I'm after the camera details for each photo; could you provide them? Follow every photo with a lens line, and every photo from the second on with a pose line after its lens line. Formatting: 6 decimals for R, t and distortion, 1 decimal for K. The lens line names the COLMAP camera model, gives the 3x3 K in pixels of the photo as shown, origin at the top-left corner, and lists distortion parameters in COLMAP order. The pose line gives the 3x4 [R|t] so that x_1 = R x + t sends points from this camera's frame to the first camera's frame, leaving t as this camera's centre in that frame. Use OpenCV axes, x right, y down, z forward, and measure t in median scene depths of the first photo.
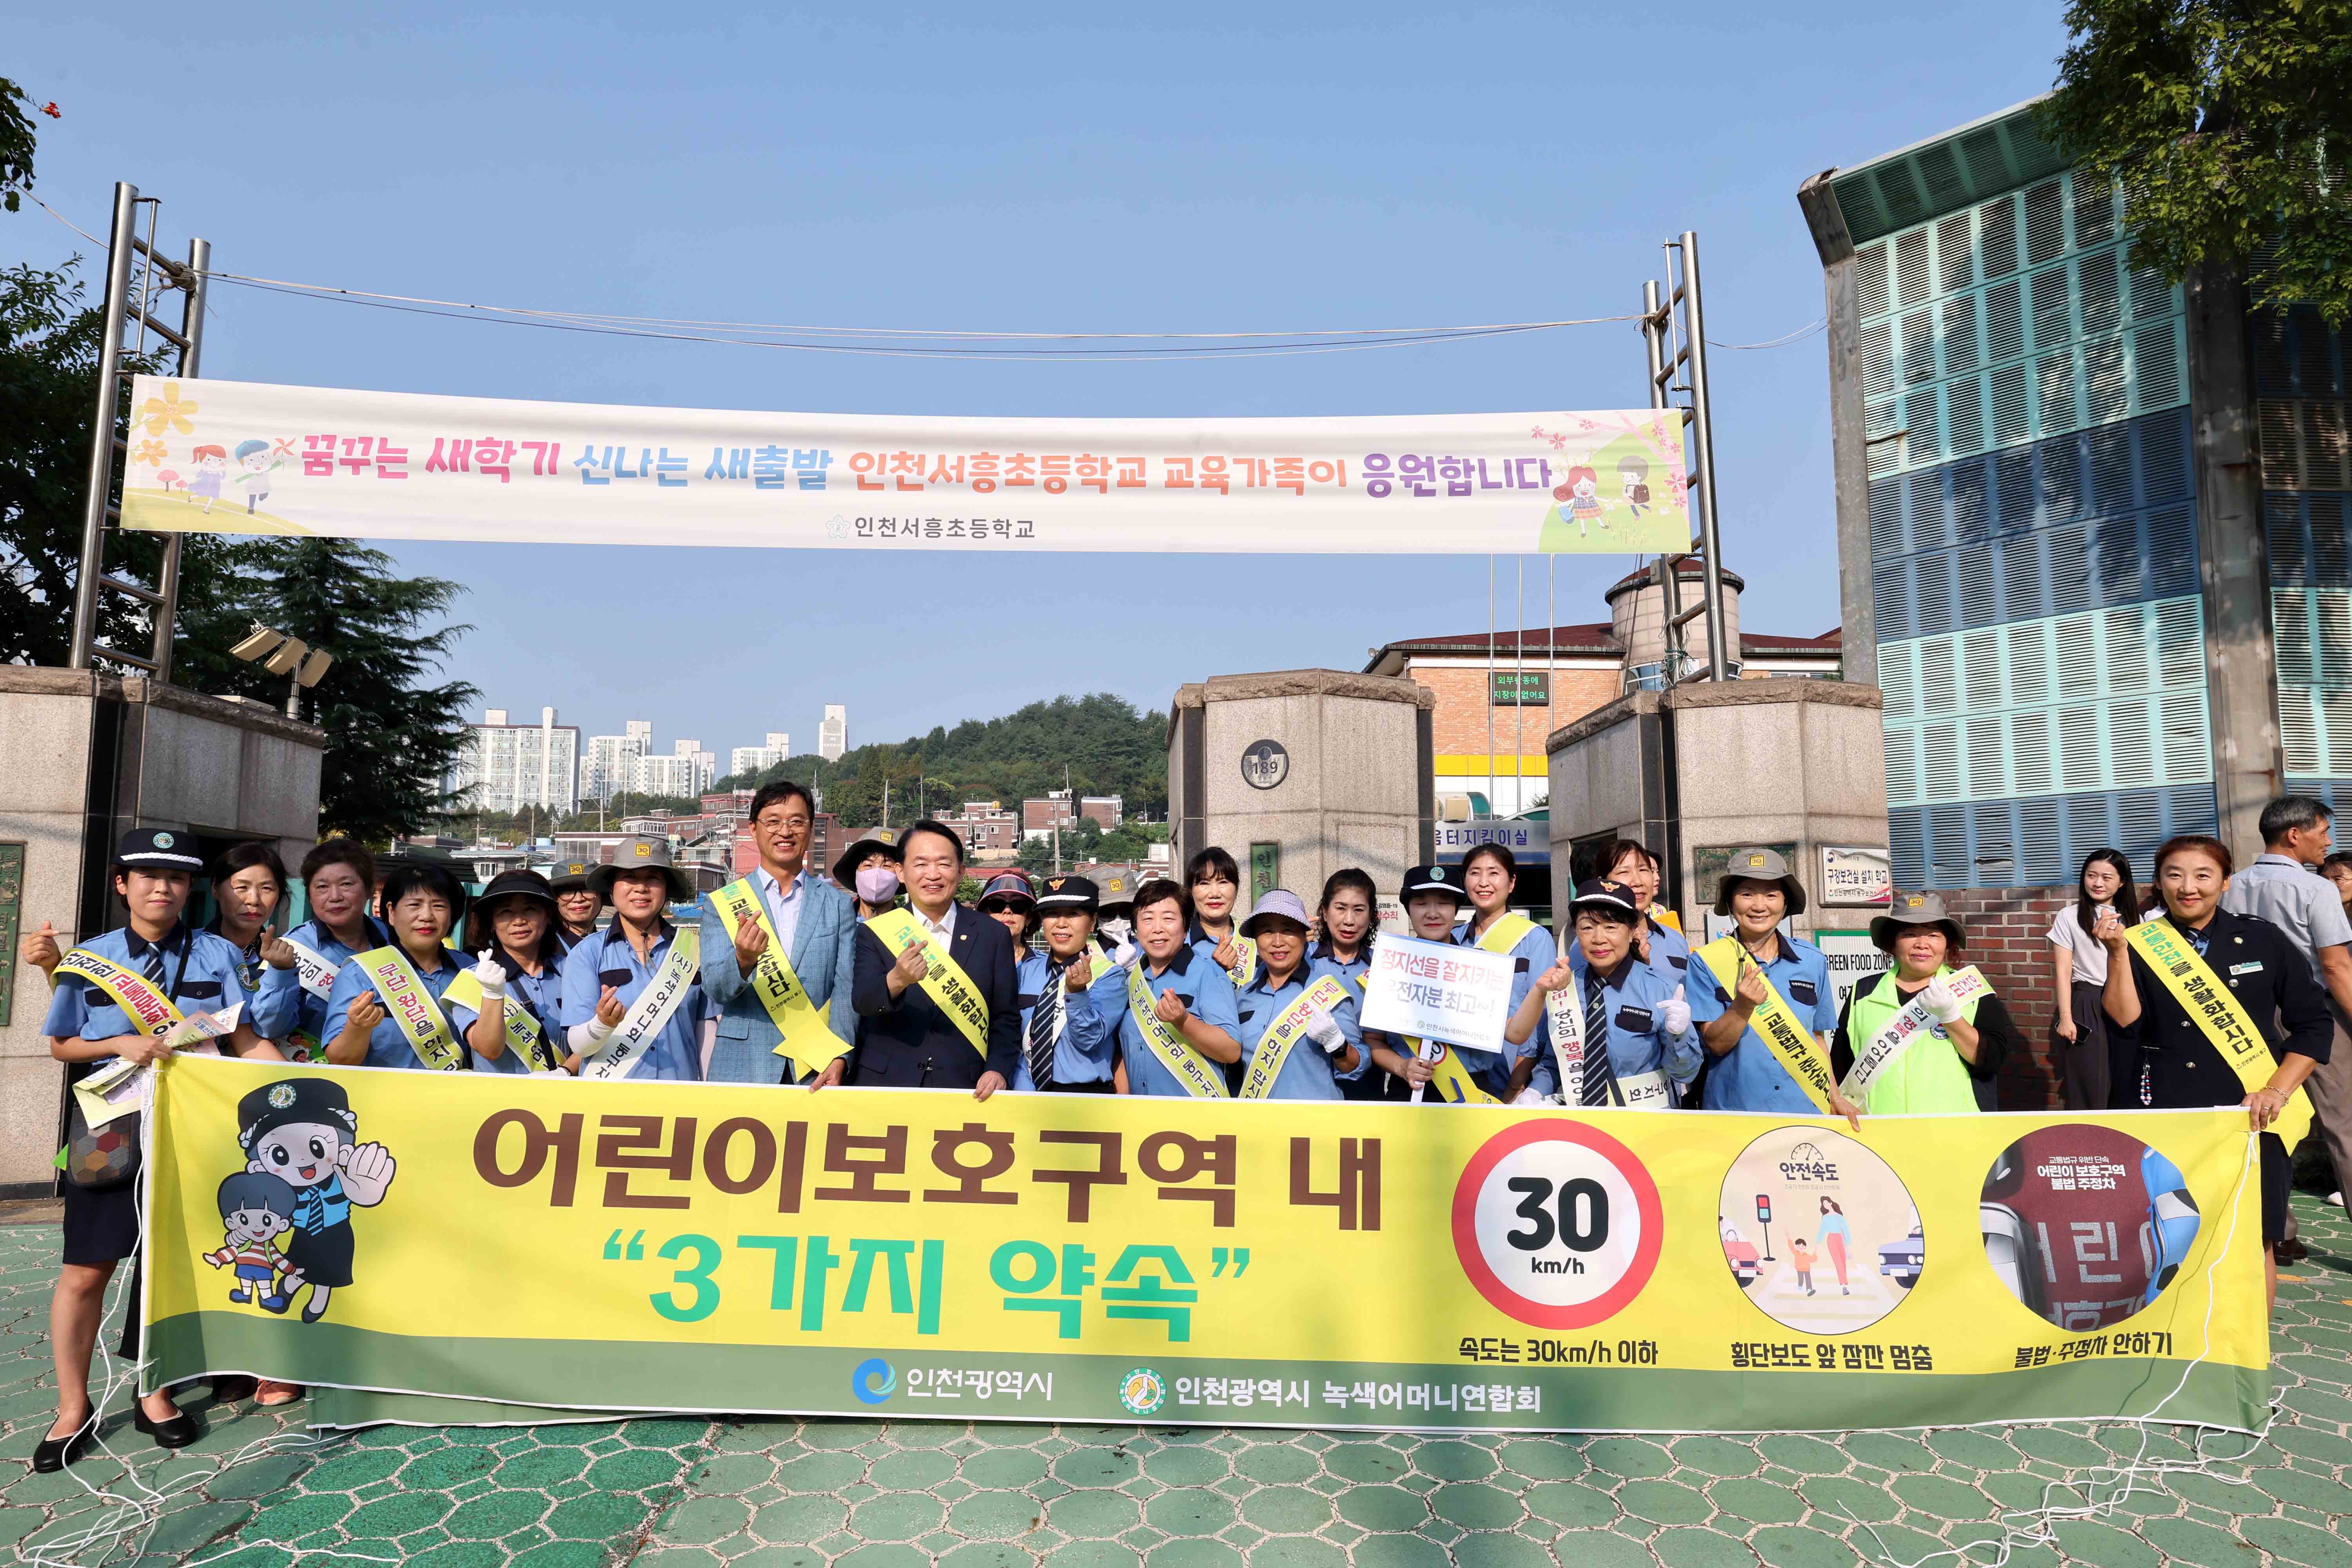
lens RADIAL K [[1342.6, 0, 1175.8], [0, 1342.6, 829.4], [0, 0, 1]] dist [-0.057597, 0.042805]
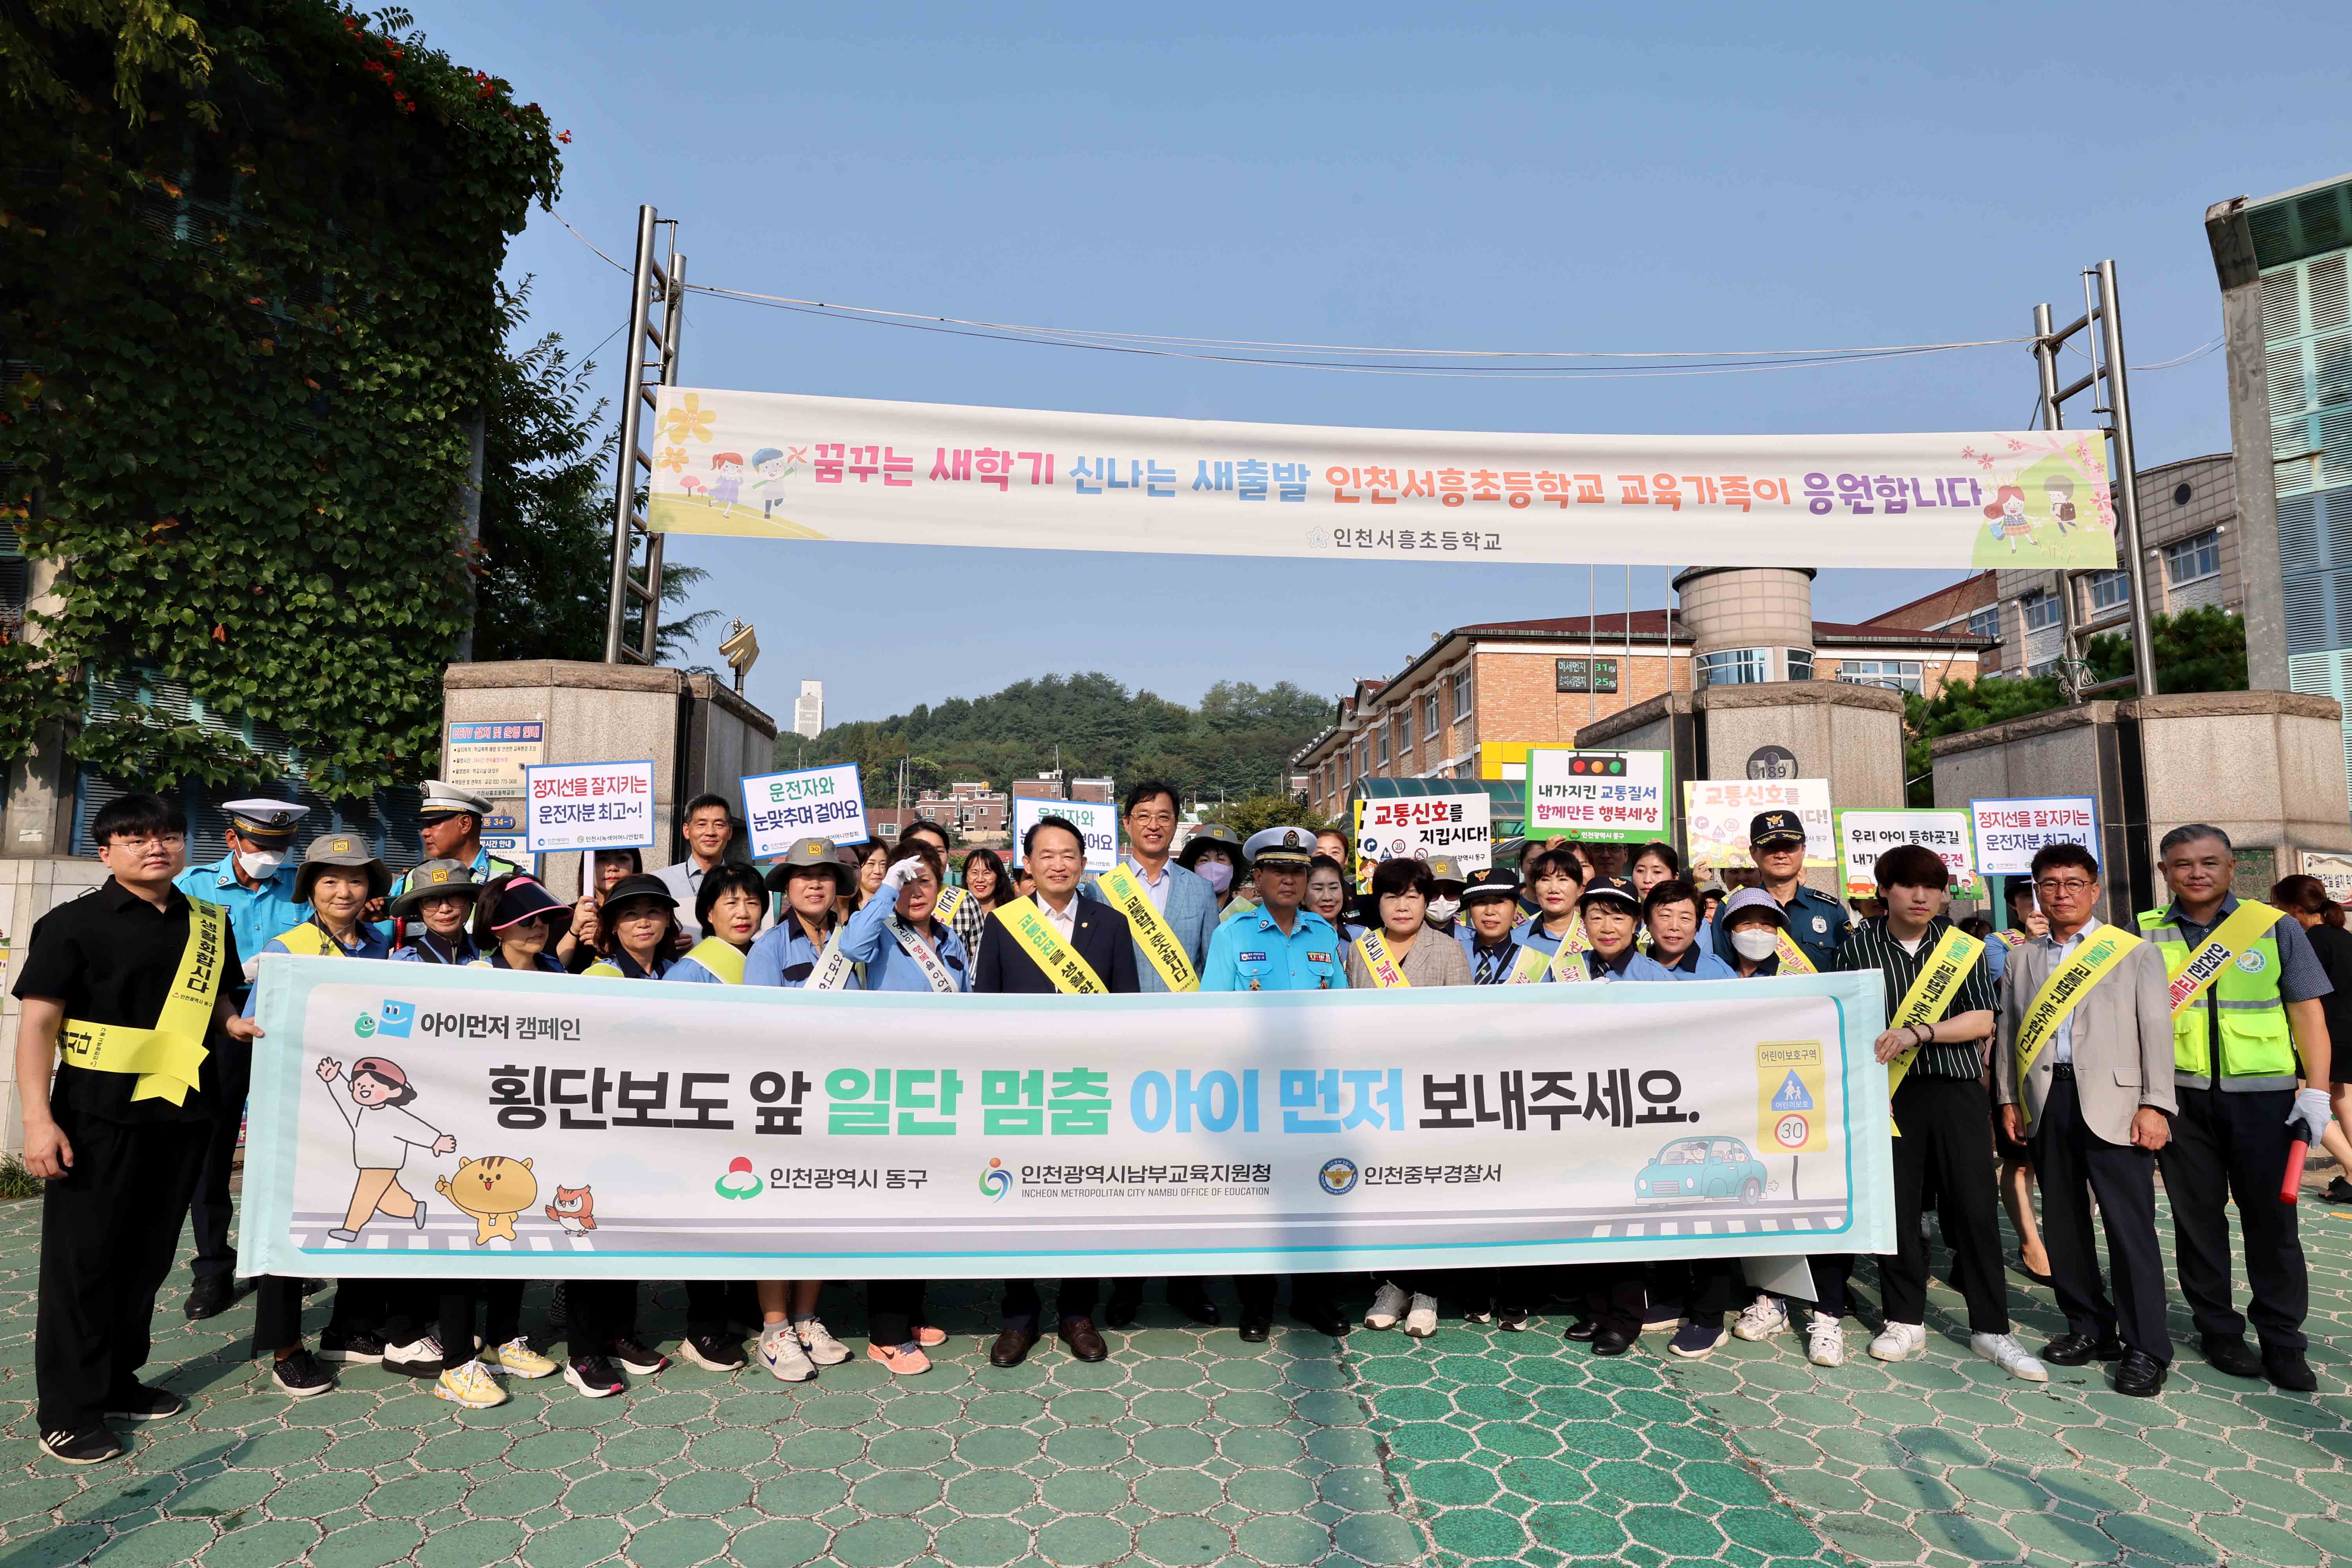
lens RADIAL K [[1368.7, 0, 1176.0], [0, 1368.7, 784.0], [0, 0, 1]] dist [-0.028968, 0.026909]
pose [[0.999907, 0.009807, -0.009485, -0.349484], [-0.010008, 0.999722, -0.021366, -0.007479], [0.009273, 0.021459, 0.999727, -0.076374]]
